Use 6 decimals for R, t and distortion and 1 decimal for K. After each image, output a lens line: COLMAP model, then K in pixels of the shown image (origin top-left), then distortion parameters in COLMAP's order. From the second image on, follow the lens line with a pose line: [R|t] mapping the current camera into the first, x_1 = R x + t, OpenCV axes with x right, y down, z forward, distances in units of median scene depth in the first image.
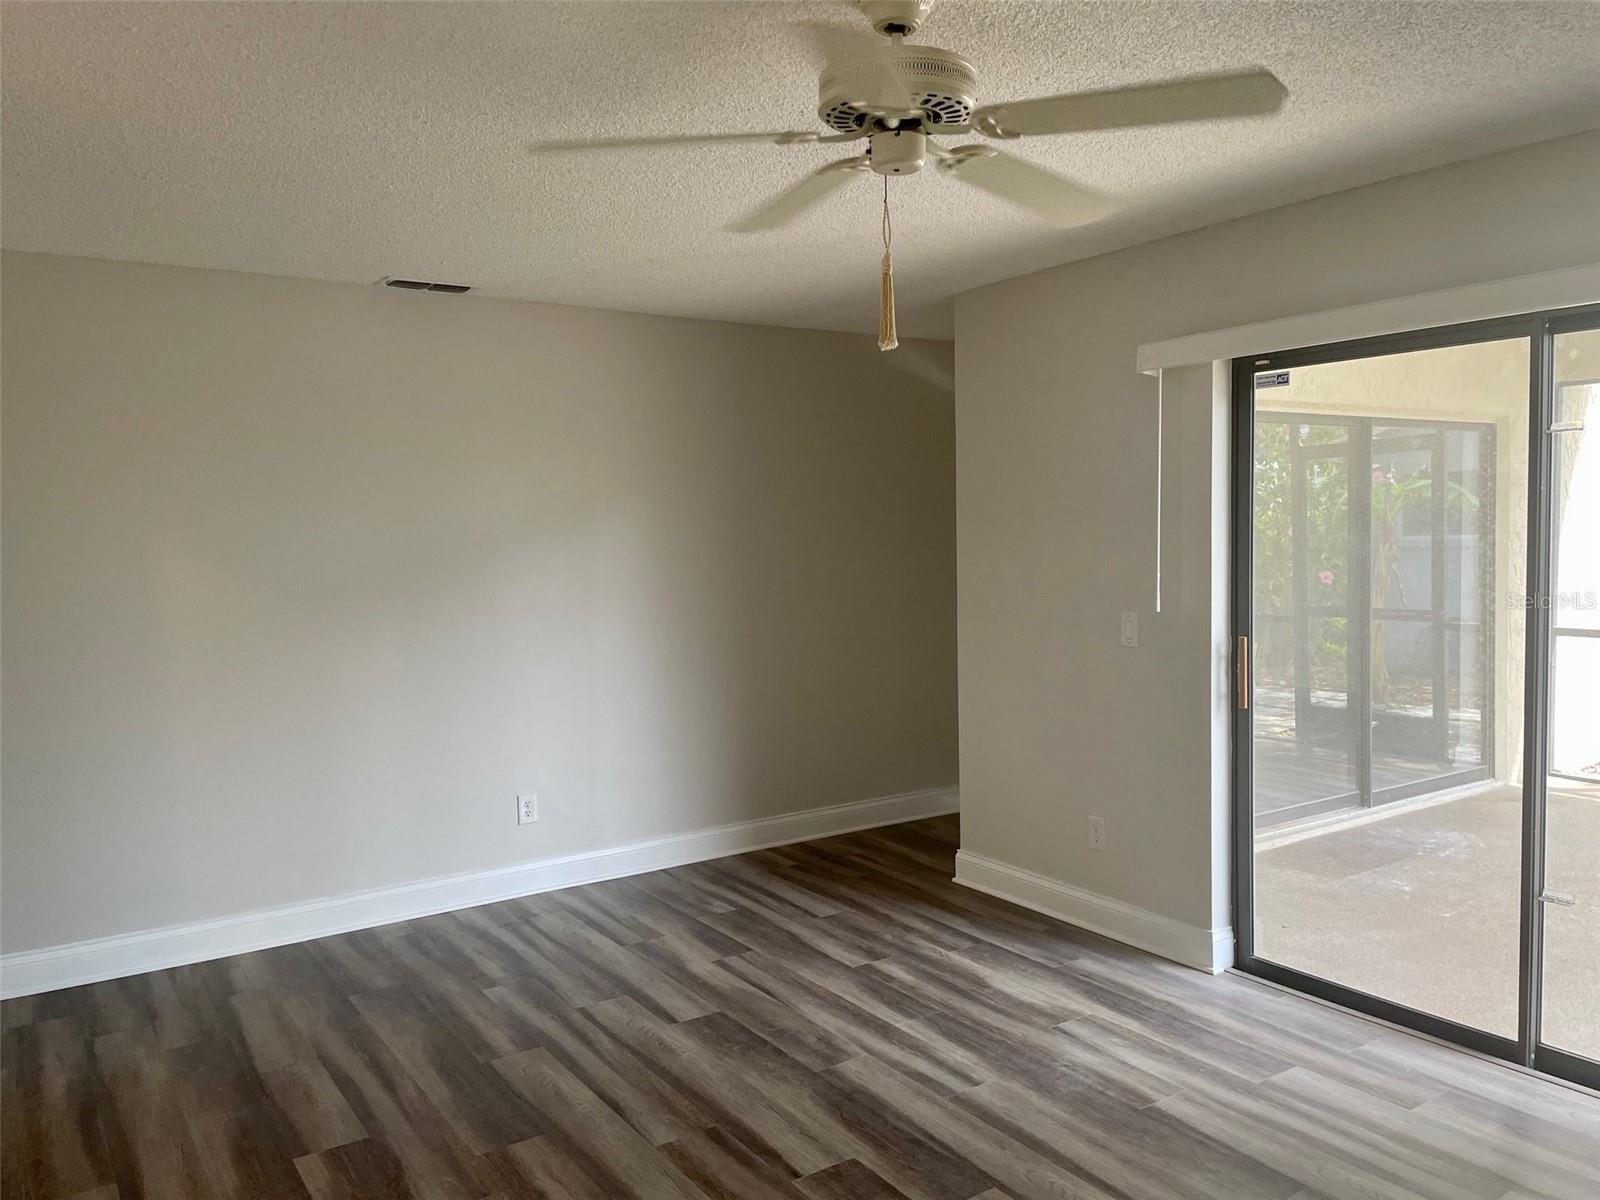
lens RADIAL K [[1204.8, 0, 800.4], [0, 1204.8, 596.4], [0, 0, 1]] dist [0.081893, -0.104290]
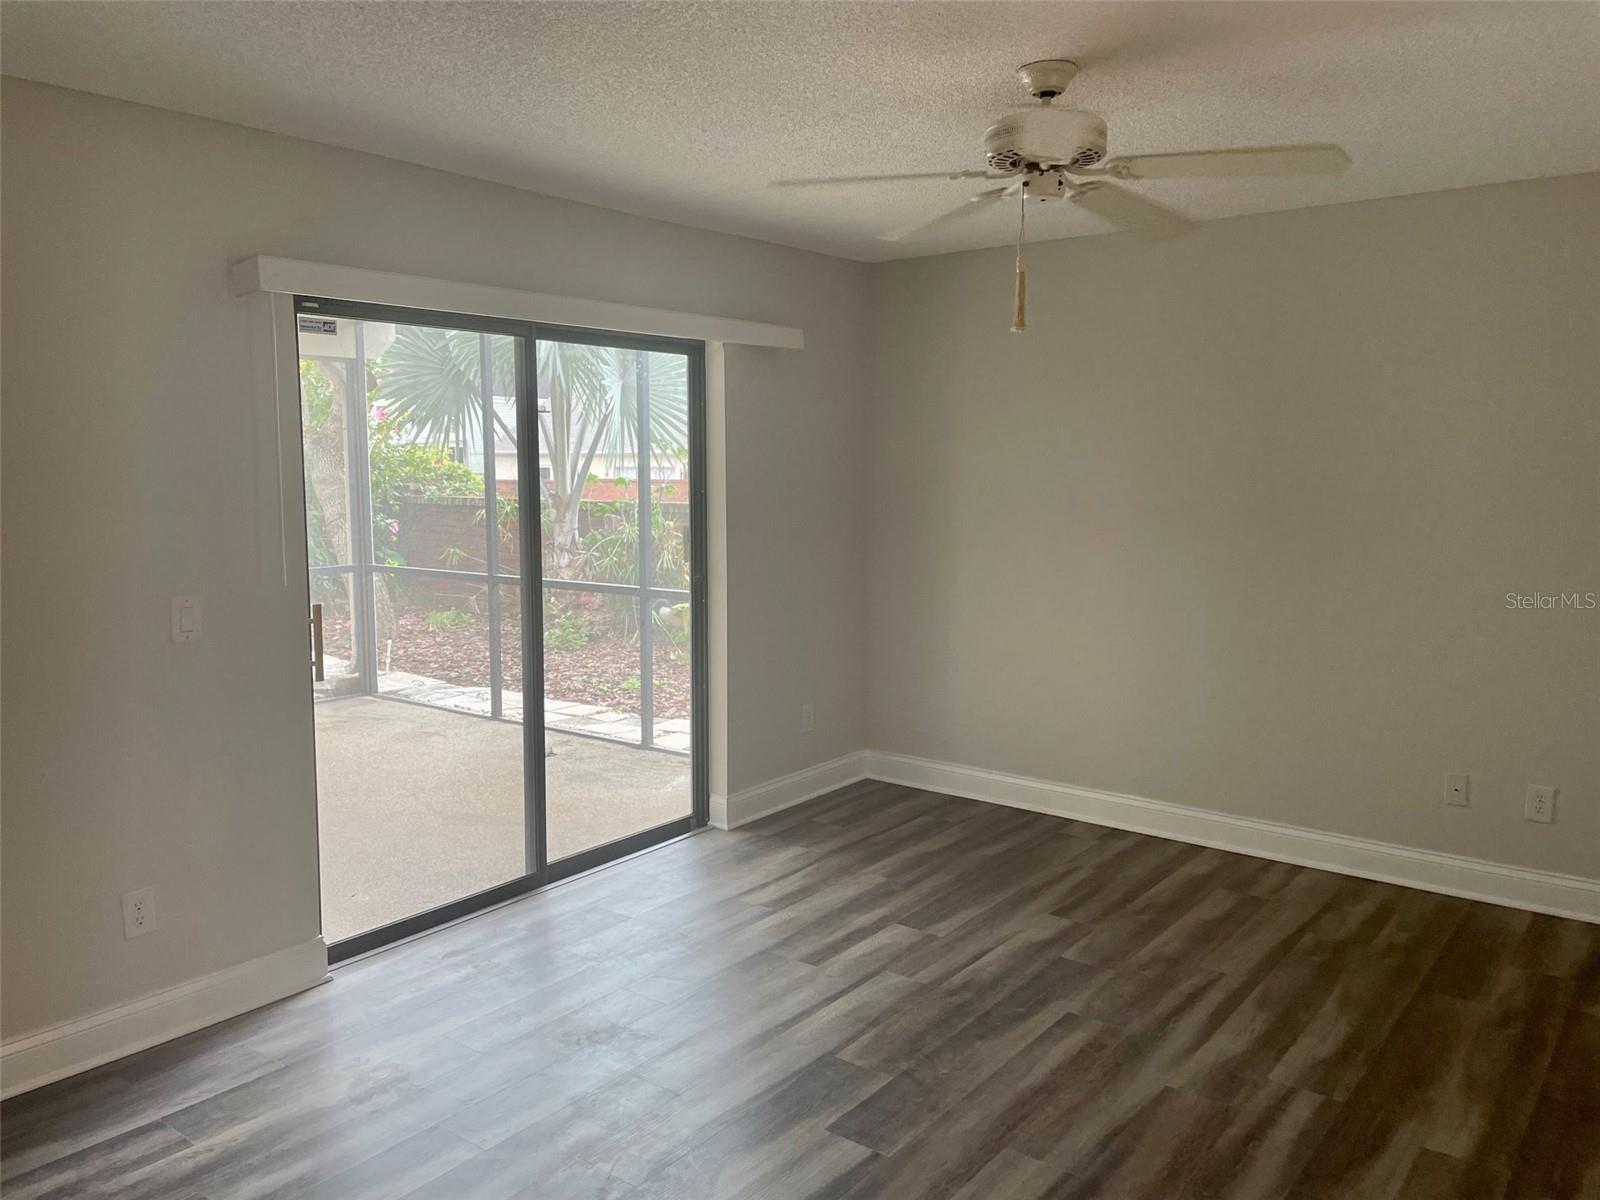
lens RADIAL K [[1204.8, 0, 792.3], [0, 1204.8, 573.9], [0, 0, 1]] dist [0.081893, -0.104290]
pose [[-0.307984, -0.070201, 0.948798, -0.598874], [0.065603, 0.993333, 0.094792, -0.051248], [-0.949127, 0.091439, -0.301325, 0.913220]]
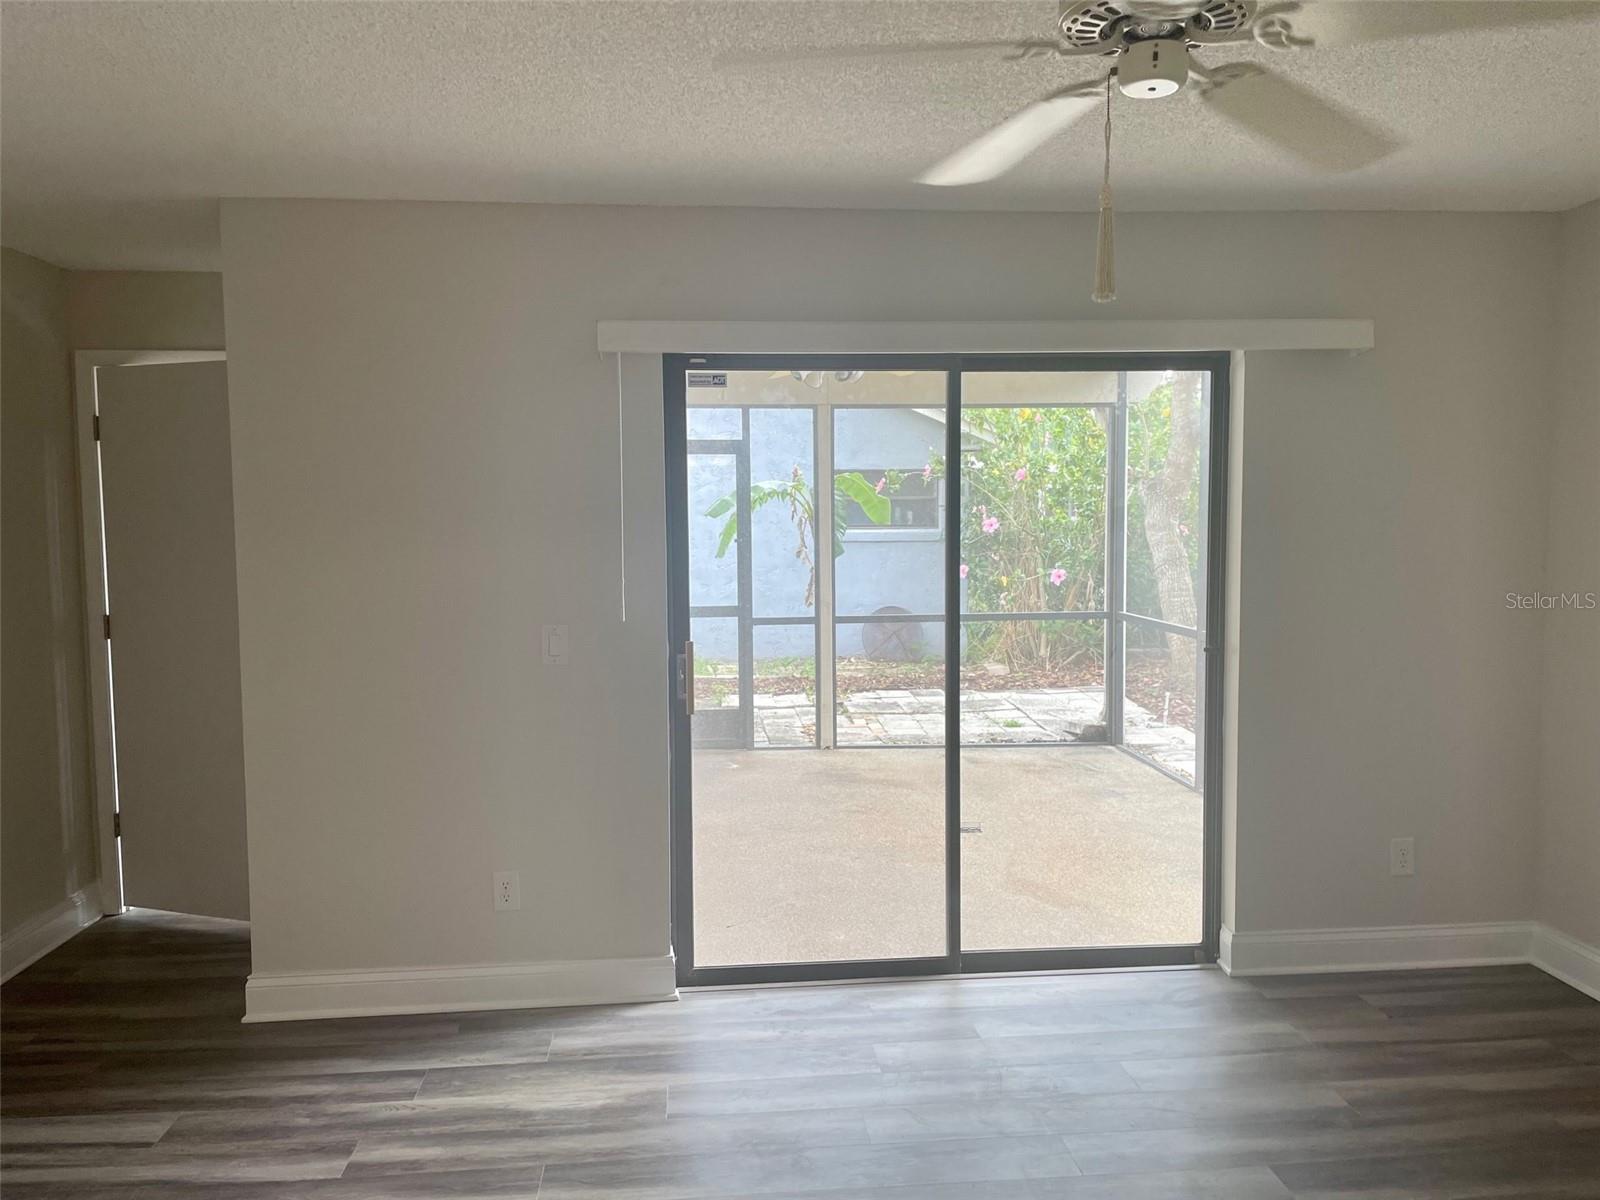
lens RADIAL K [[1204.8, 0, 812.4], [0, 1204.8, 589.4], [0, 0, 1]] dist [0.081893, -0.104290]
pose [[0.484018, -0.042214, 0.874039, -0.419524], [0.052773, 0.998426, 0.018997, -0.020855], [-0.873465, 0.036931, 0.485484, 0.434979]]
